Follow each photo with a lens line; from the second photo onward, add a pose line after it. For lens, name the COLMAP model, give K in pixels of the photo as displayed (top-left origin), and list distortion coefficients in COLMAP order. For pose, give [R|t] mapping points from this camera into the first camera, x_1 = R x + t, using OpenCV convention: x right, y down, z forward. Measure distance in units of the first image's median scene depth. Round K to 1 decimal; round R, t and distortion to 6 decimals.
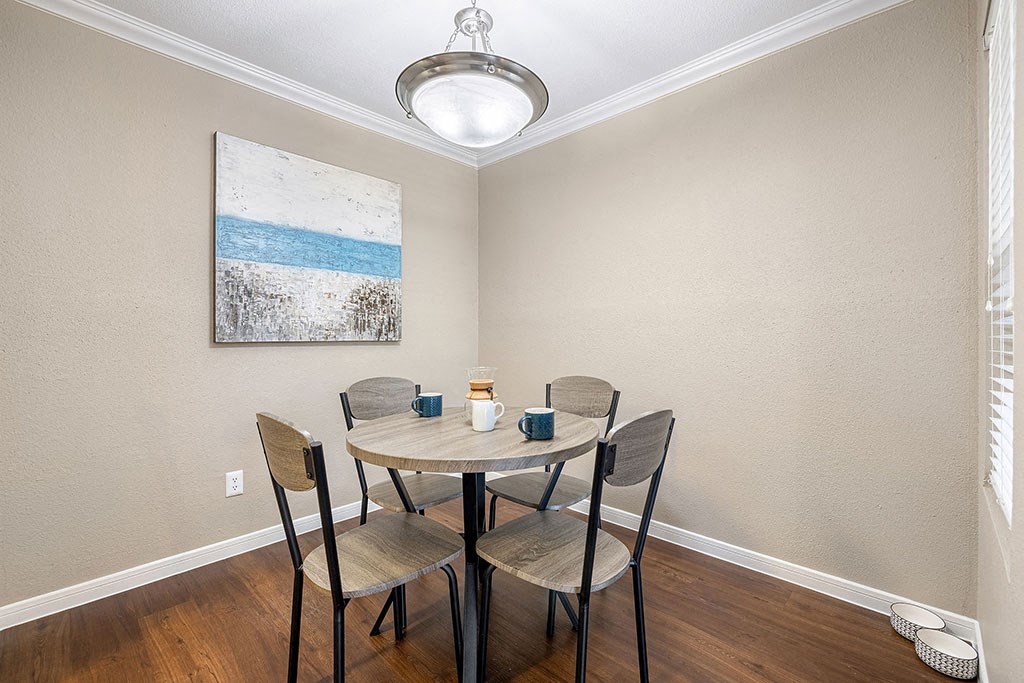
lens RADIAL K [[440.5, 0, 512.0], [0, 440.5, 341.5], [0, 0, 1]] dist [-0.001016, -0.000194]
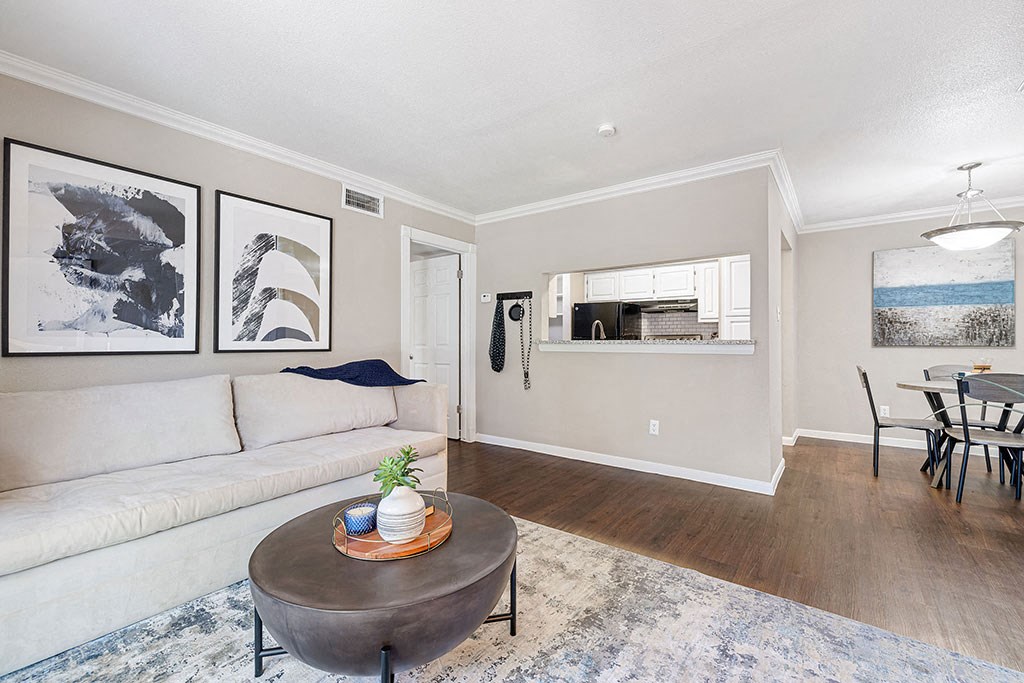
lens RADIAL K [[440.5, 0, 512.0], [0, 440.5, 341.5], [0, 0, 1]] dist [-0.001016, -0.000194]
pose [[0.127101, -0.008550, -0.991853, 1.041767], [-0.019923, 0.999739, -0.011171, 0.034174], [0.991690, 0.021180, 0.126897, -0.874385]]
